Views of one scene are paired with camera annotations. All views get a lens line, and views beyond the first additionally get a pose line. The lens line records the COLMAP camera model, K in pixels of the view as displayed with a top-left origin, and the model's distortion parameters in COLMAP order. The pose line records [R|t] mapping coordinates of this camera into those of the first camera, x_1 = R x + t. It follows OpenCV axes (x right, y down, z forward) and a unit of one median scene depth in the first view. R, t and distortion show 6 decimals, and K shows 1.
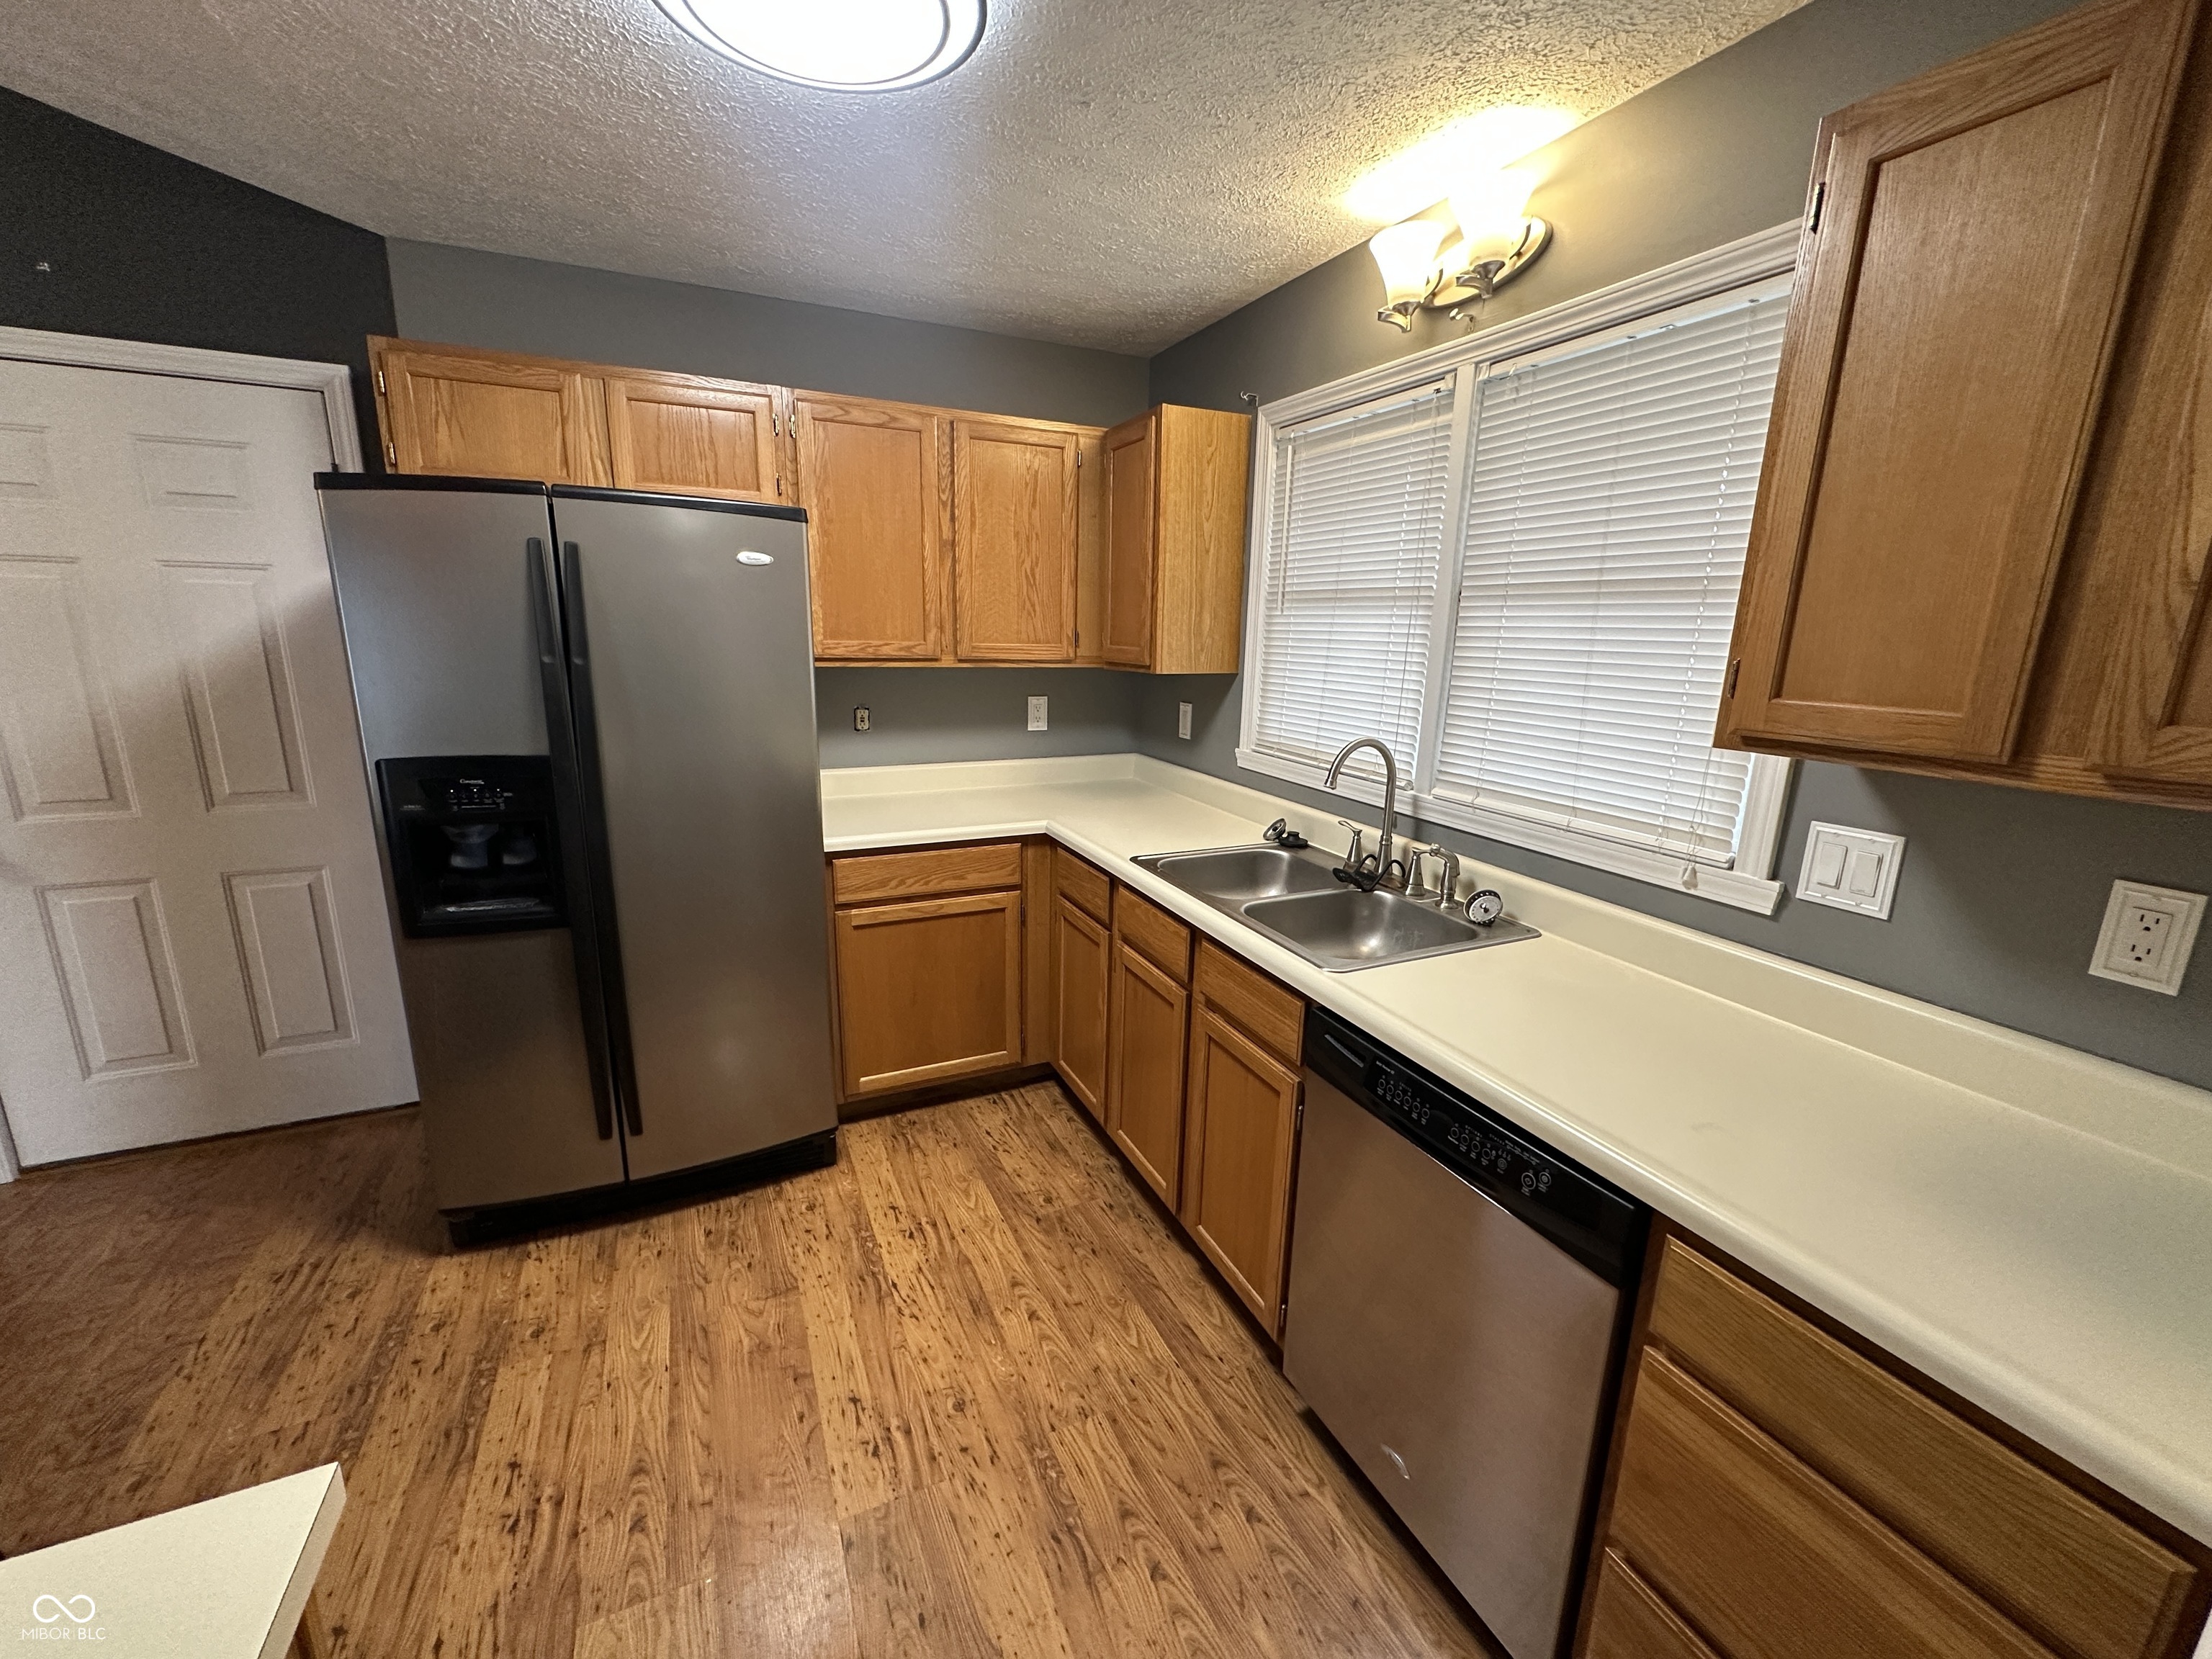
lens RADIAL K [[885.2, 0, 1111.8], [0, 885.2, 829.5], [0, 0, 1]] dist [-0.001924, 0.000704]
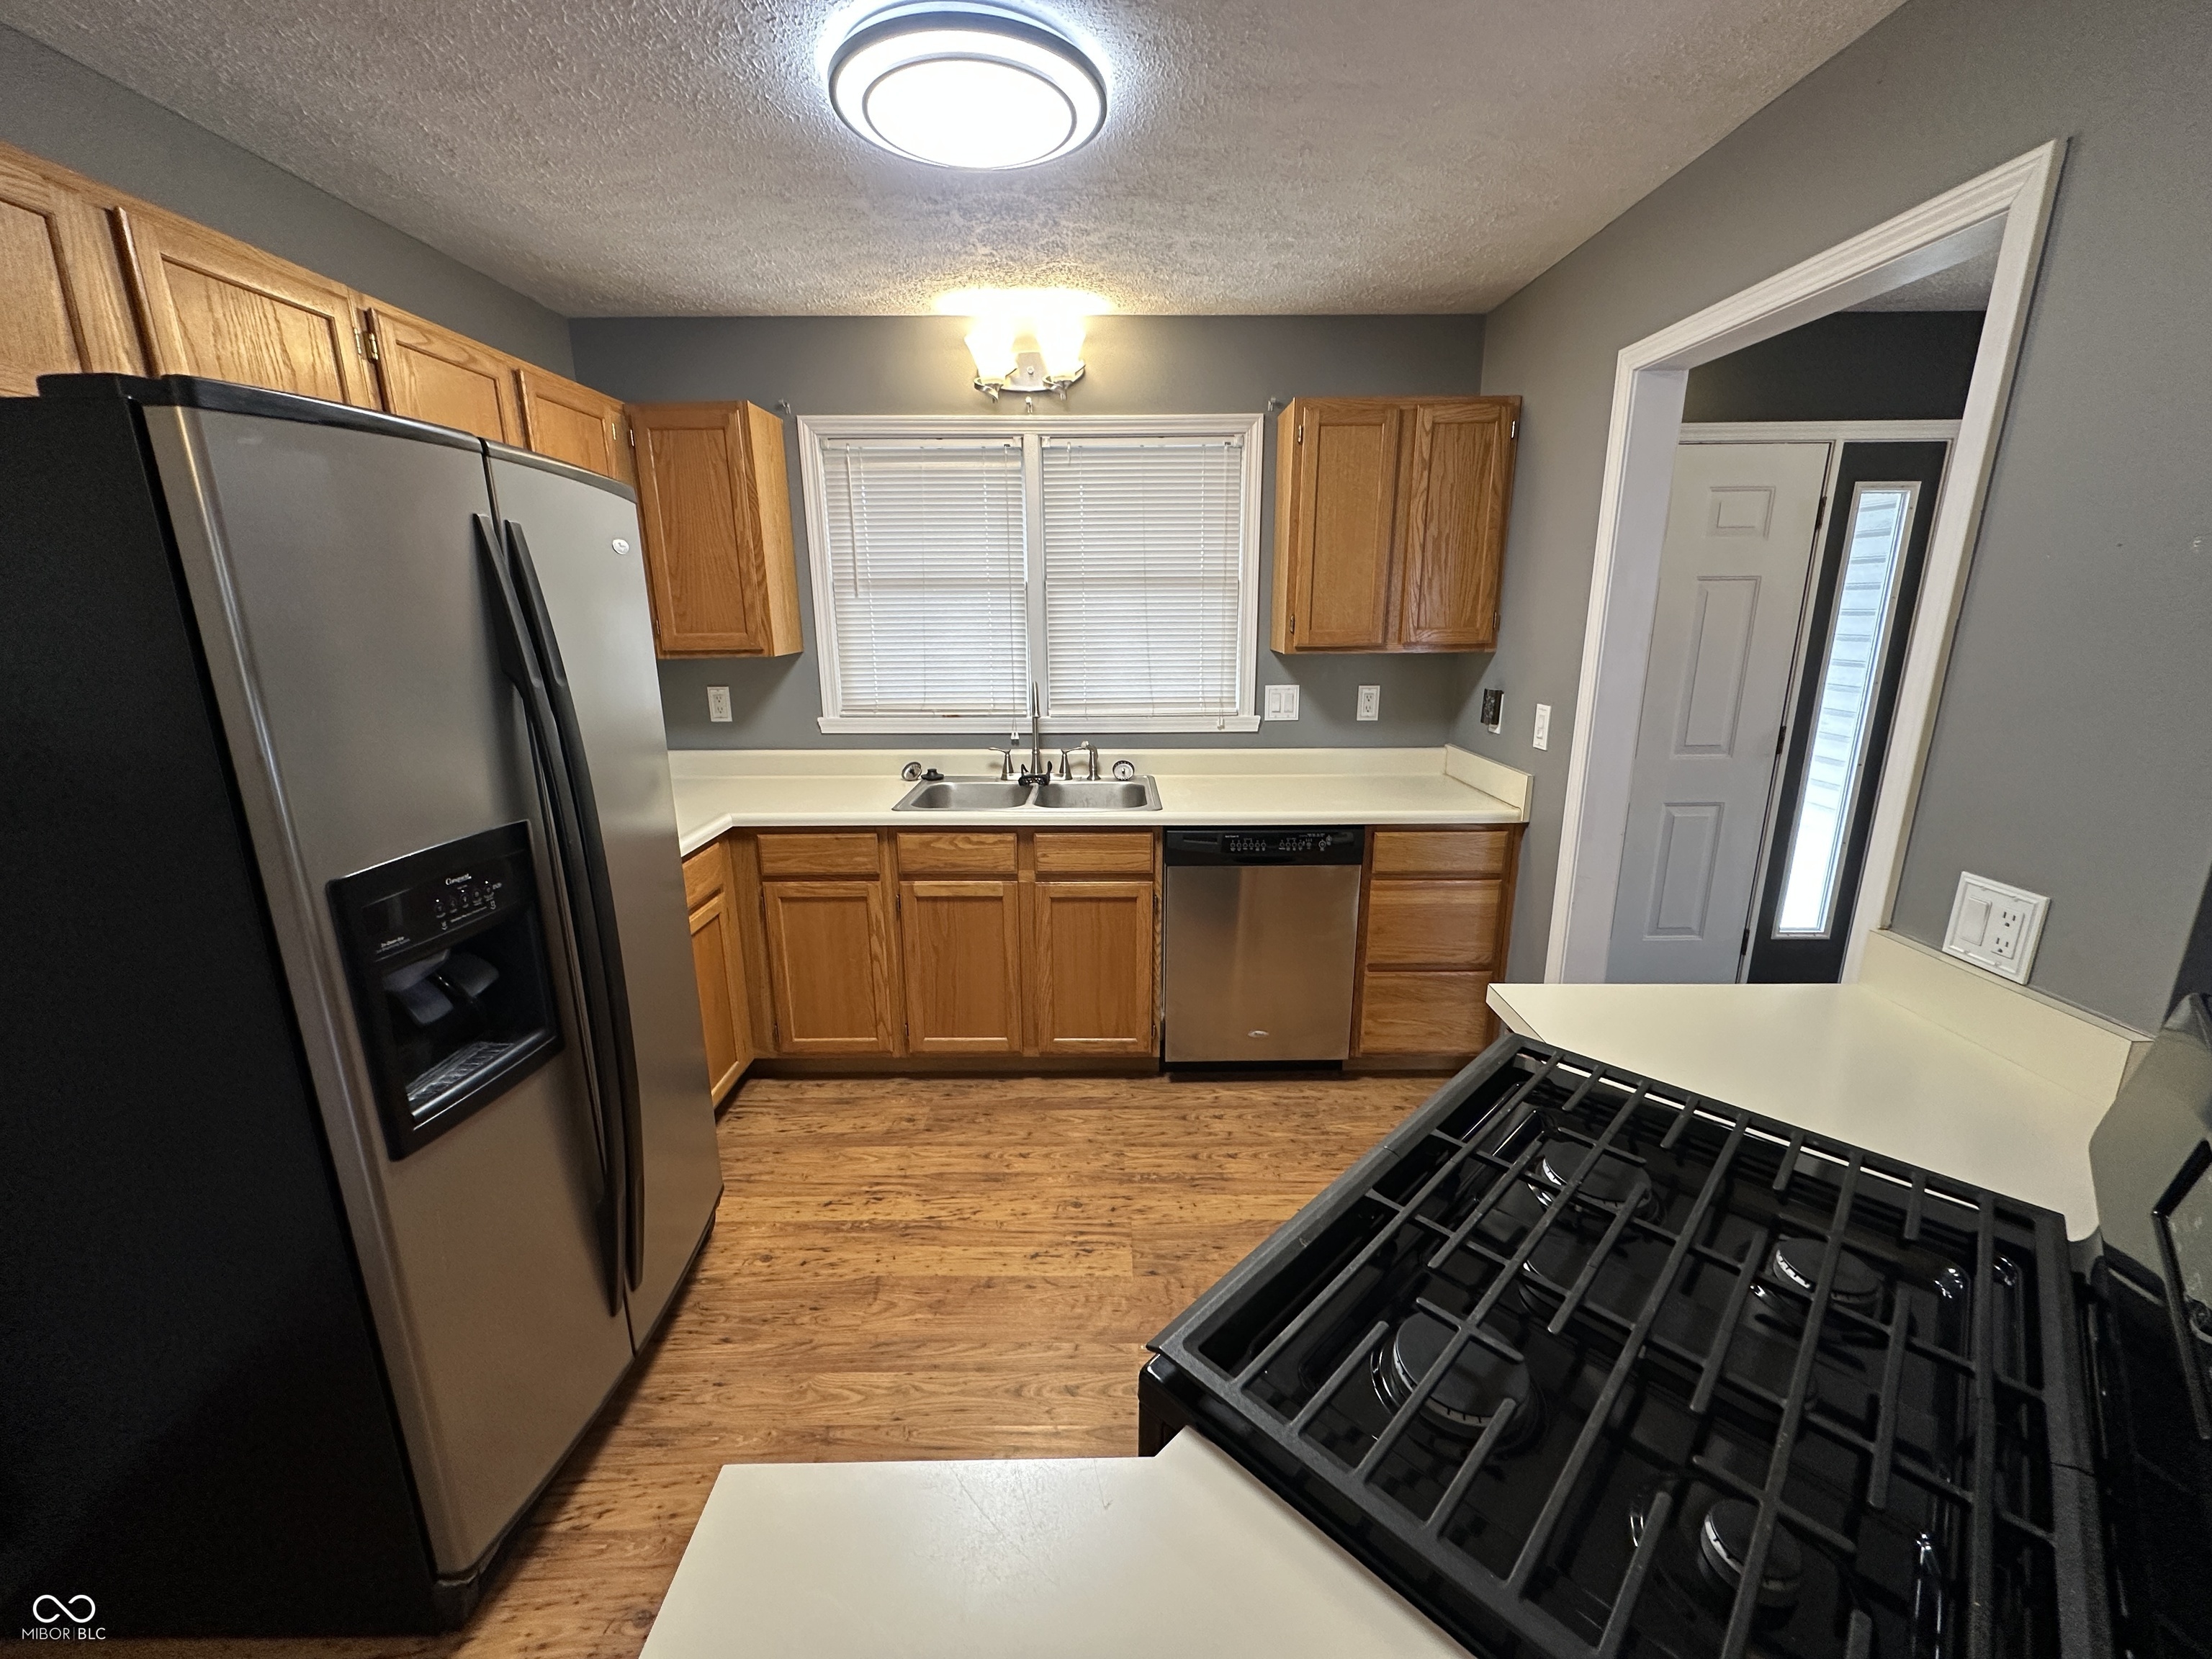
lens RADIAL K [[885.2, 0, 1113.1], [0, 885.2, 829.8], [0, 0, 1]] dist [-0.001924, 0.000704]
pose [[0.419329, -0.250044, 0.872721, -1.050909], [0.222034, 0.960374, 0.168474, -0.089497], [-0.880264, 0.123128, 0.458231, 0.248842]]
